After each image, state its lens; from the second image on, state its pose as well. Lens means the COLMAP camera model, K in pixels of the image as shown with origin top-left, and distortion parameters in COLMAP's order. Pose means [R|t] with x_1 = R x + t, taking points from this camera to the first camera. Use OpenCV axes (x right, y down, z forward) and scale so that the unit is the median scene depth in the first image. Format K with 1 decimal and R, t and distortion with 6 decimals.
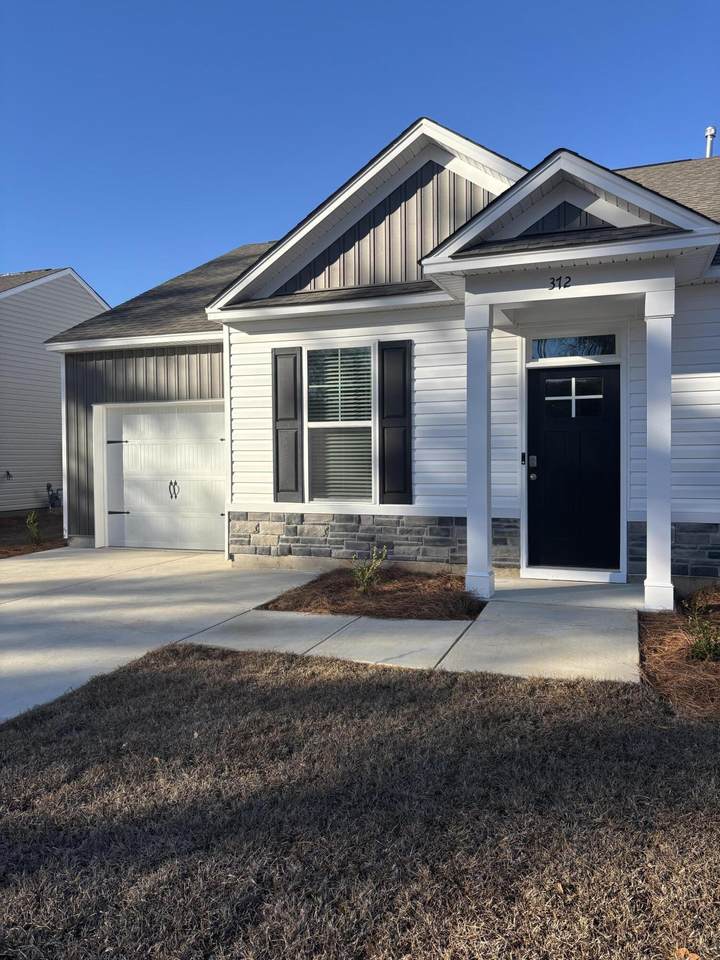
lens RADIAL K [[750.7, 0, 333.2], [0, 750.7, 475.4], [0, 0, 1]] dist [0.002983, -0.004745]
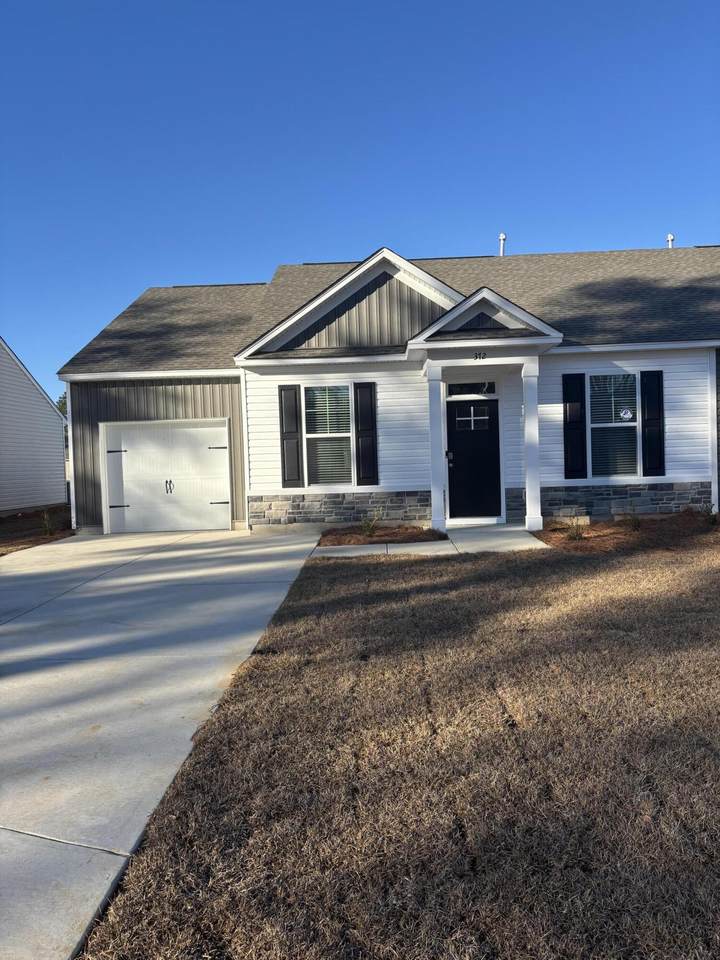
lens RADIAL K [[726.4, 0, 357.8], [0, 726.4, 489.5], [0, 0, 1]] dist [0.009233, 0.000361]
pose [[0.941938, -0.035595, 0.333895, -0.441373], [0.034297, 0.999364, 0.009784, 0.030870], [-0.334031, 0.002236, 0.942559, -0.432153]]
